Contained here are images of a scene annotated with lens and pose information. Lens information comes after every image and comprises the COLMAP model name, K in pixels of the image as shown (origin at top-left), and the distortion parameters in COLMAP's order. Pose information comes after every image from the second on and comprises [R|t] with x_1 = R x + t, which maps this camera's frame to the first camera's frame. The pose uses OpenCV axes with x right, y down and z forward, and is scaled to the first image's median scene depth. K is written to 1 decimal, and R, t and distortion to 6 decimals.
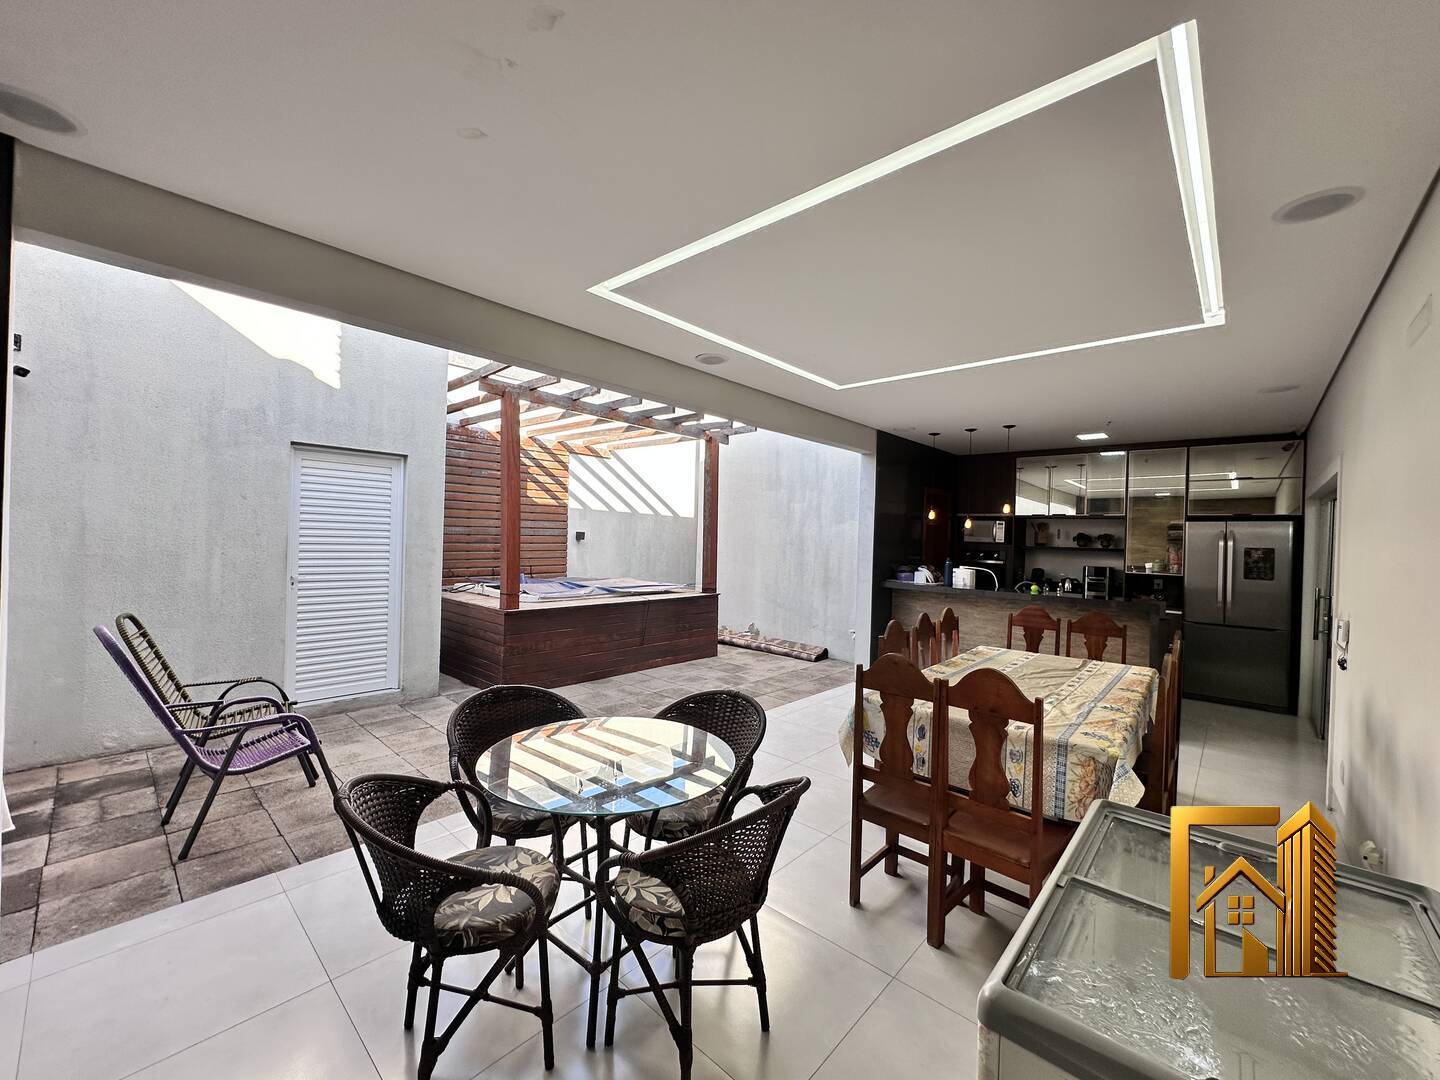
lens RADIAL K [[577.3, 0, 718.0], [0, 577.3, 540.9], [0, 0, 1]] dist [0.000142, 0.000093]
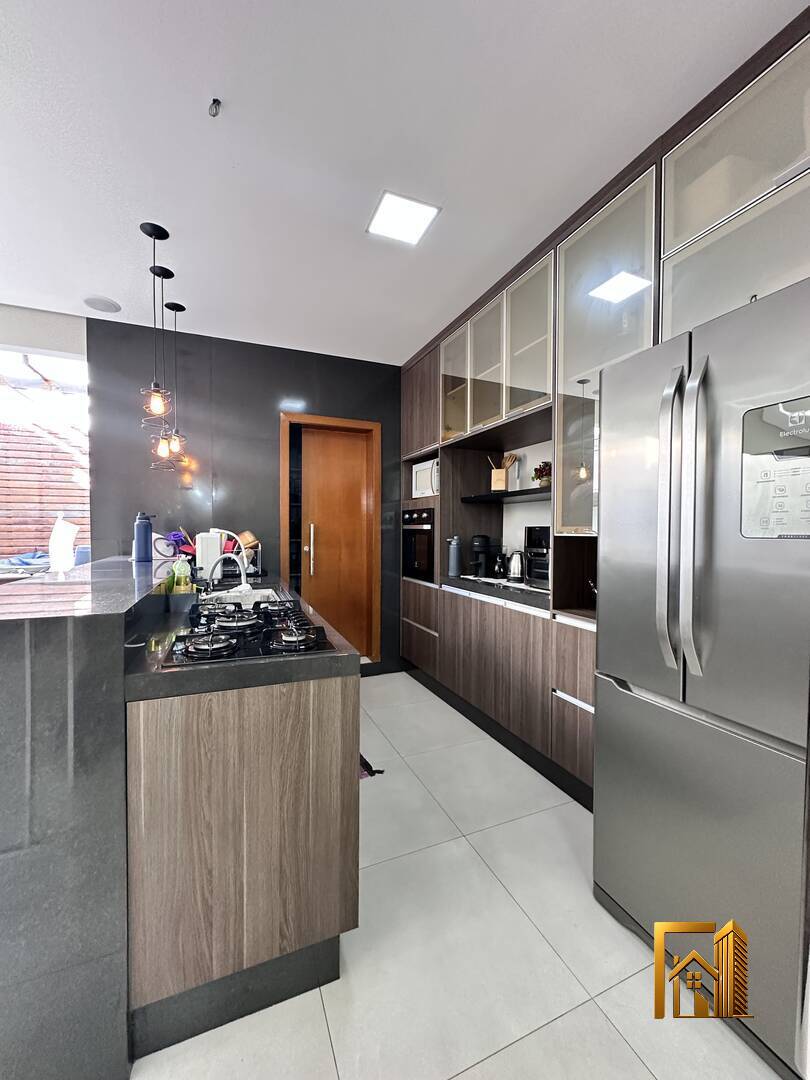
lens RADIAL K [[433.0, 0, 403.8], [0, 433.0, 539.9], [0, 0, 1]] dist [0.000142, 0.000093]
pose [[0.905641, -0.017151, -0.423698, 1.410599], [0.019160, 0.999816, 0.000481, 0.107904], [0.423612, -0.008554, 0.905803, 1.260838]]
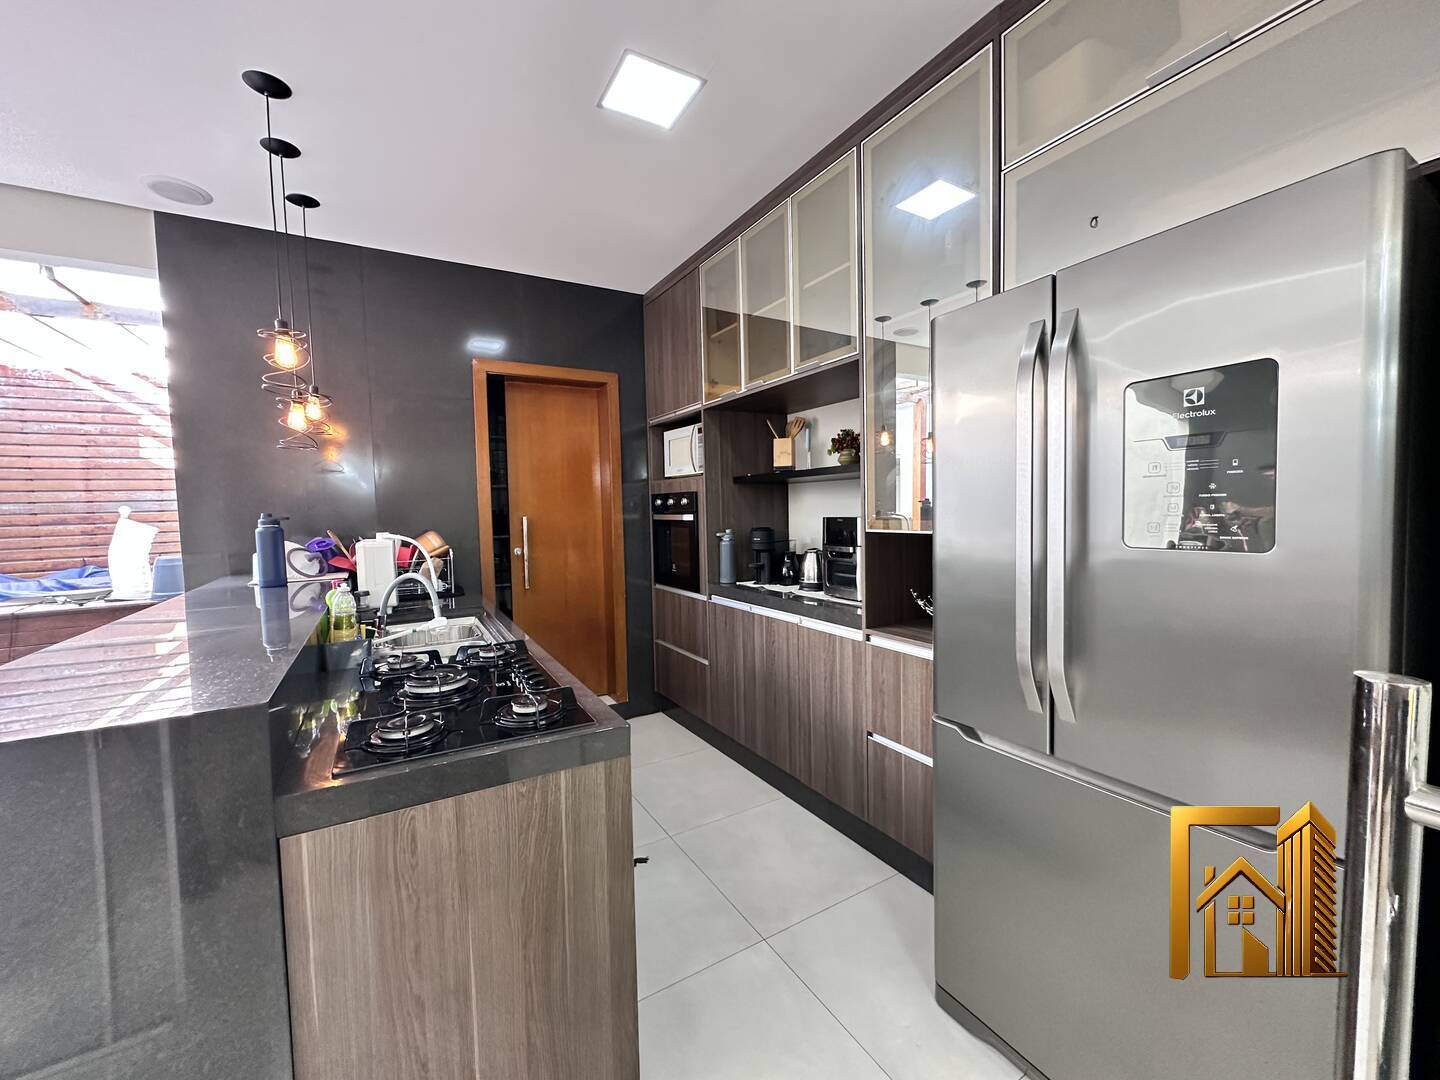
lens RADIAL K [[577.3, 0, 717.1], [0, 577.3, 537.3], [0, 0, 1]] dist [0.000142, 0.000093]
pose [[0.952356, -0.037247, -0.302706, 1.379079], [0.049736, 0.998195, 0.033652, 0.083154], [0.300906, -0.047104, 0.952490, 1.268612]]
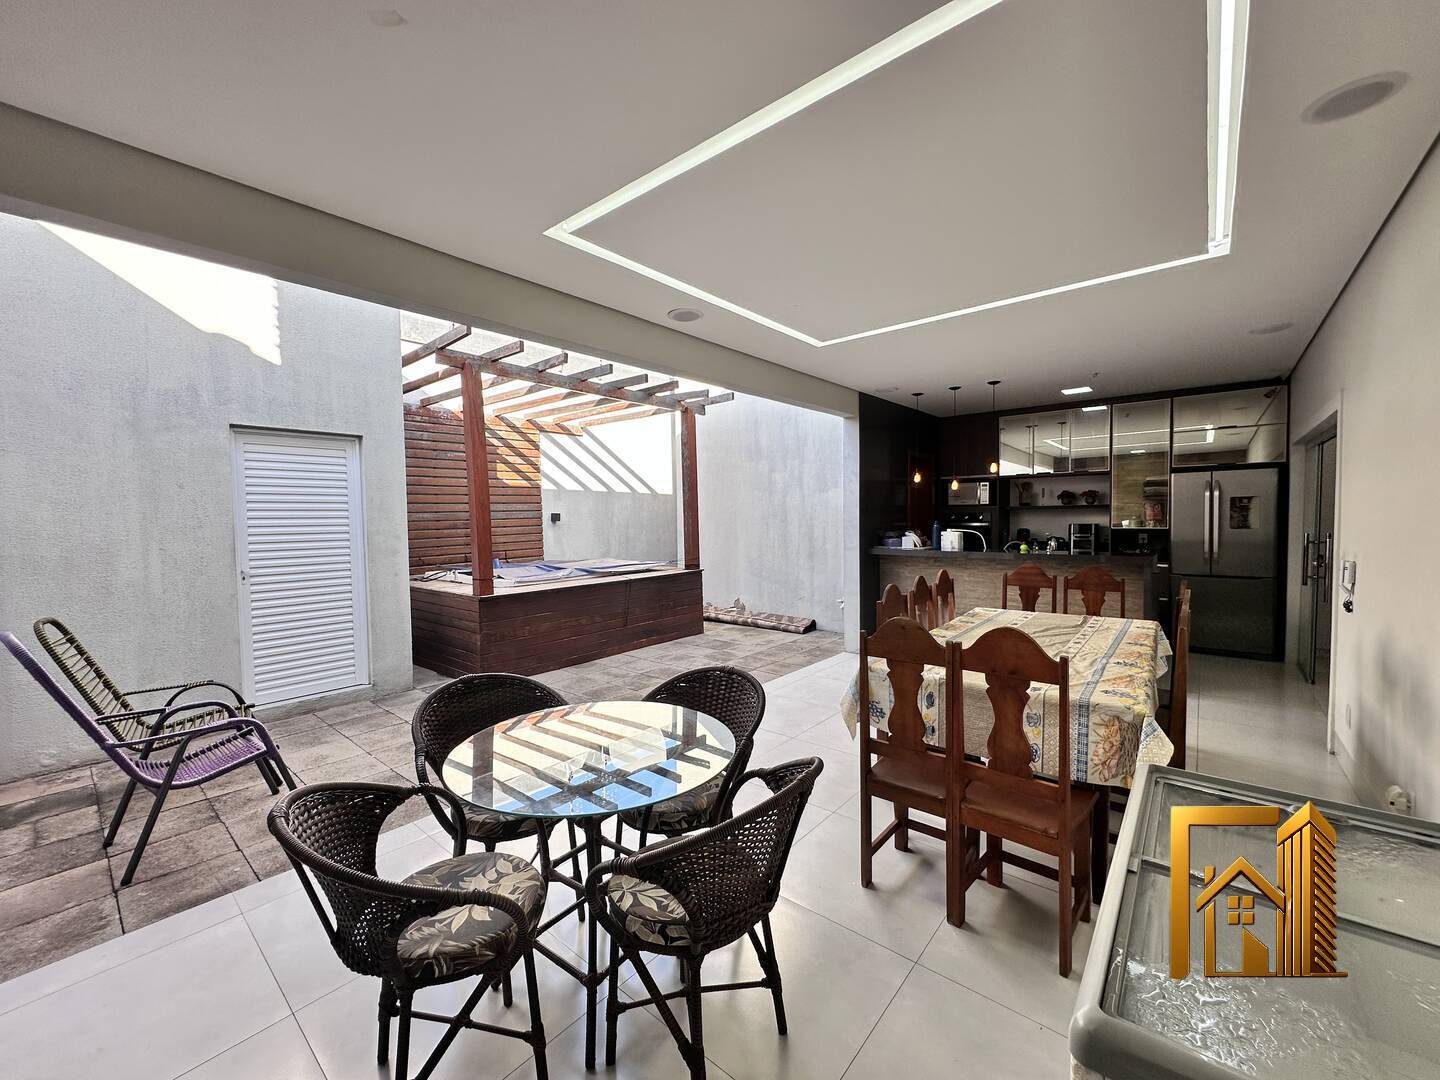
lens RADIAL K [[577.3, 0, 720.0], [0, 577.3, 539.8], [0, 0, 1]] dist [0.000142, 0.000093]
pose [[0.998230, -0.045338, 0.038476, -0.007942], [0.043973, 0.998398, 0.035603, 0.016193], [-0.040028, -0.033848, 0.998625, 0.059112]]
